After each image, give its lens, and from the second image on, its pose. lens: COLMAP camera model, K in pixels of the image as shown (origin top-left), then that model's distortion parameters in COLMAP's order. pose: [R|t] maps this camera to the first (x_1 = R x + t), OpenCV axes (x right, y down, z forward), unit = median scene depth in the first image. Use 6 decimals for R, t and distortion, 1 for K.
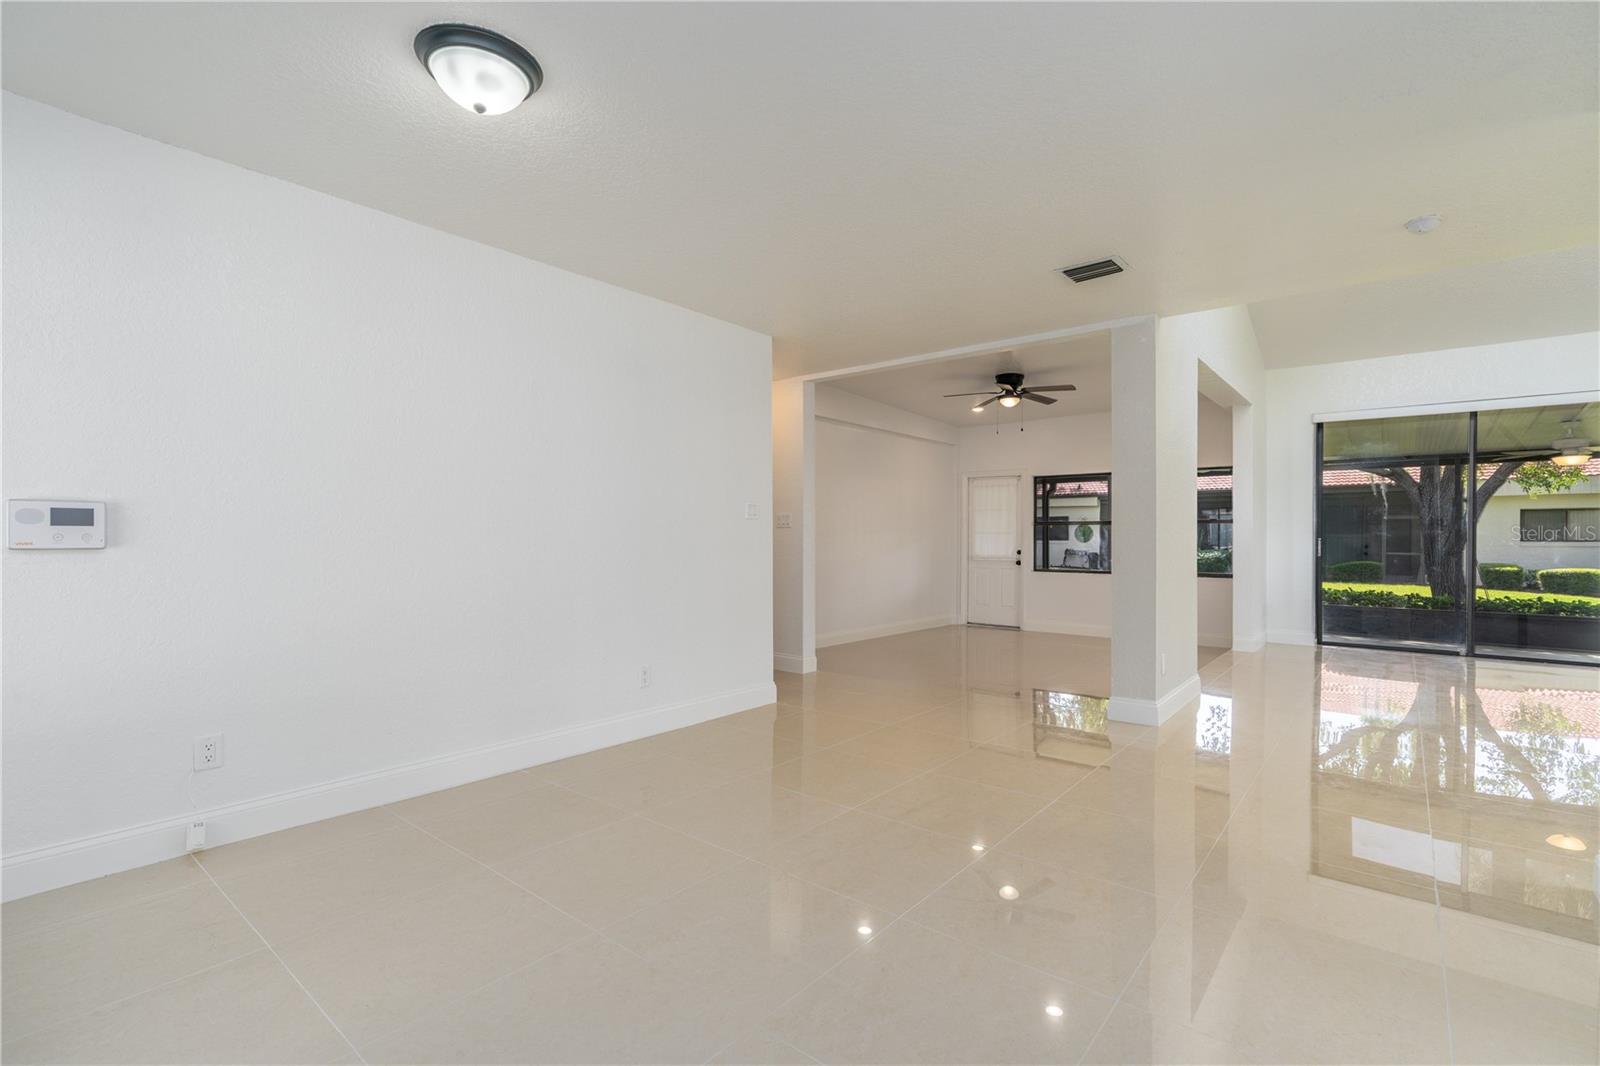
lens RADIAL K [[727.4, 0, 803.3], [0, 727.4, 536.6], [0, 0, 1]] dist [-0.004068, 0.001984]
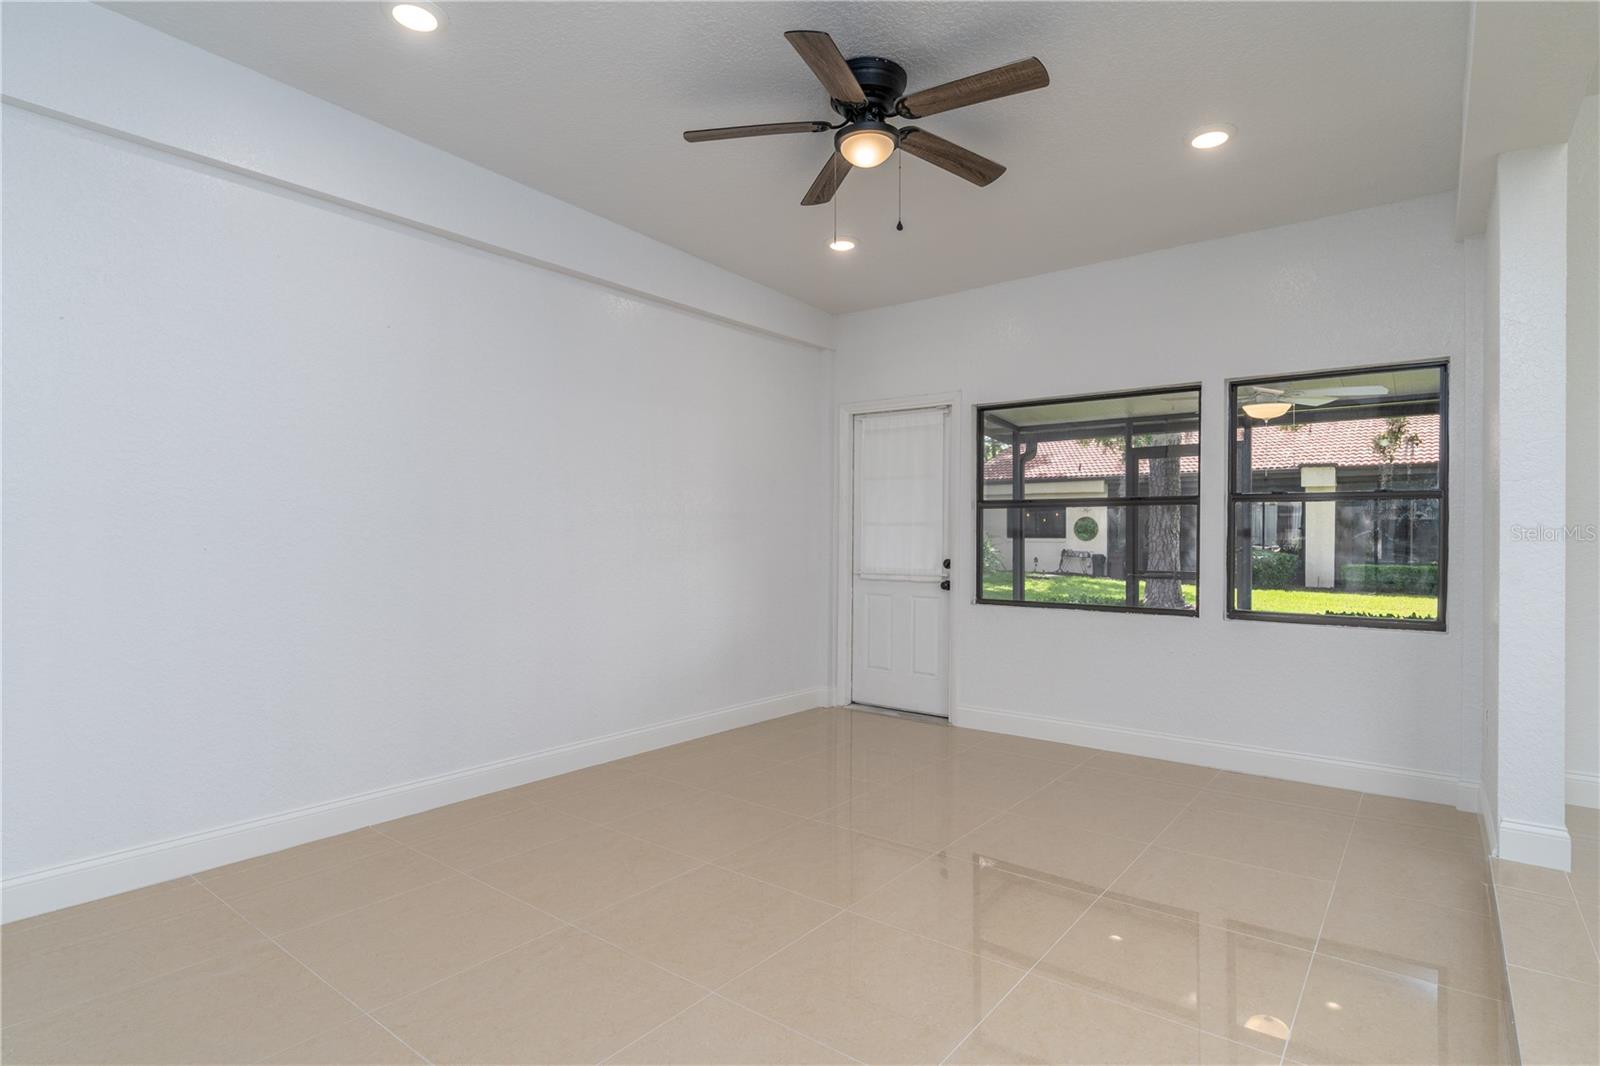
lens RADIAL K [[845.8, 0, 797.4], [0, 845.8, 532.9], [0, 0, 1]] dist [-0.004863, 0.002570]
pose [[0.999291, 0.004763, 0.037351, 0.225213], [-0.004821, 0.999987, 0.001485, 0.000890], [-0.037344, -0.001664, 0.999301, 0.563489]]
